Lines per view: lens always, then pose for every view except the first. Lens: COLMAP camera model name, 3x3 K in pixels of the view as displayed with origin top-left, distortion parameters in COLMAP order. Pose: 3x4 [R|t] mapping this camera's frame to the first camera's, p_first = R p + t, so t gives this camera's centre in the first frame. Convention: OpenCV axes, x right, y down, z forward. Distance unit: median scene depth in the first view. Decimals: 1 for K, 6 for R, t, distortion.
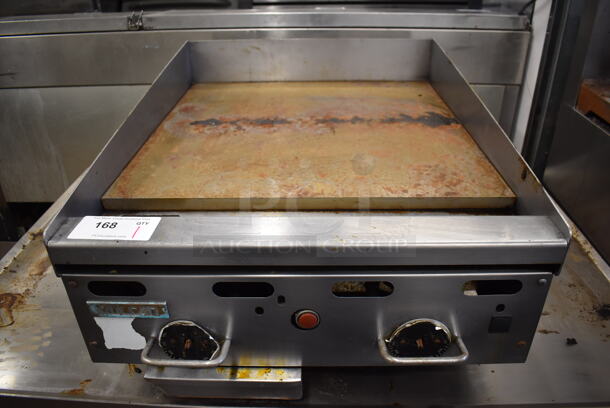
lens RADIAL K [[472.2, 0, 305.0], [0, 472.2, 204.0], [0, 0, 1]] dist [-0.094319, 0.007178]
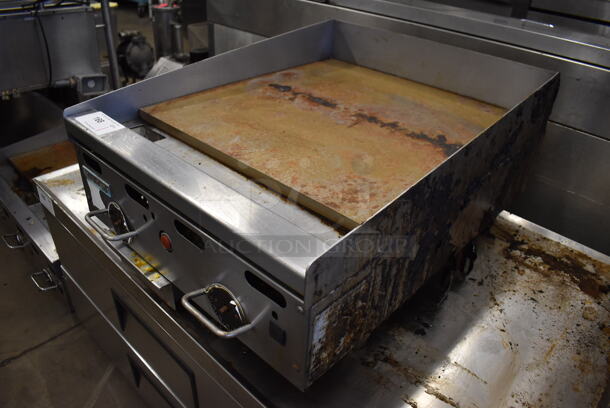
lens RADIAL K [[472.2, 0, 305.0], [0, 472.2, 204.0], [0, 0, 1]] dist [-0.094319, 0.007178]
pose [[0.741416, 0.395618, -0.542023, 0.597436], [-0.380155, 0.913237, 0.146562, -0.108711], [0.552978, 0.097389, 0.827485, 0.112482]]
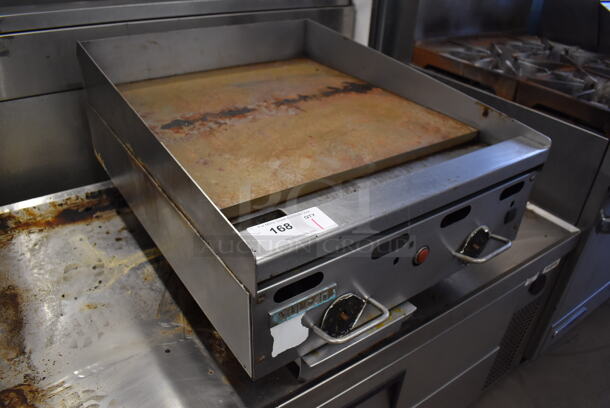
lens RADIAL K [[472.2, 0, 305.0], [0, 472.2, 204.0], [0, 0, 1]] dist [-0.094319, 0.007178]
pose [[0.803609, -0.267677, 0.531565, -0.567729], [0.244686, 0.962770, 0.114904, -0.067069], [-0.542532, 0.037729, 0.839187, 0.082473]]
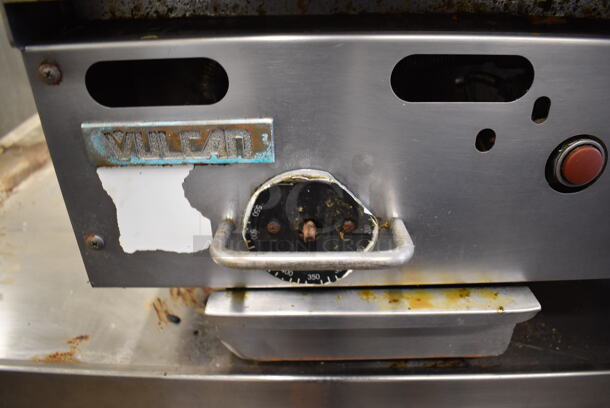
lens RADIAL K [[472.2, 0, 305.0], [0, 472.2, 204.0], [0, 0, 1]] dist [-0.094319, 0.007178]
pose [[0.999854, -0.007900, 0.015168, -0.178282], [0.007754, 0.999924, 0.009617, 0.183681], [-0.015243, -0.009498, 0.999839, 0.370753]]
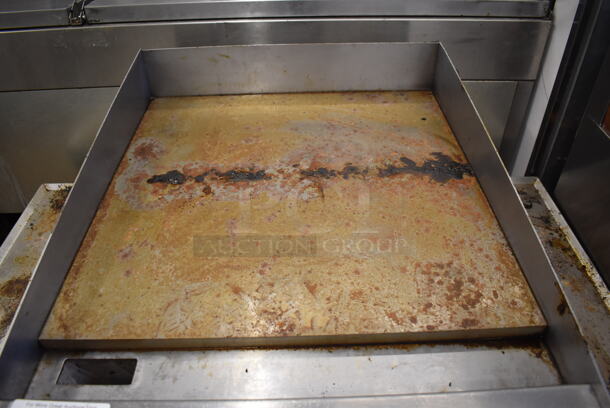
lens RADIAL K [[472.2, 0, 305.0], [0, 472.2, 204.0], [0, 0, 1]] dist [-0.094319, 0.007178]
pose [[0.999167, -0.027442, 0.030213, 0.005101], [0.021892, 0.985075, 0.170727, -0.275838], [-0.034447, -0.169923, 0.984855, 0.185179]]
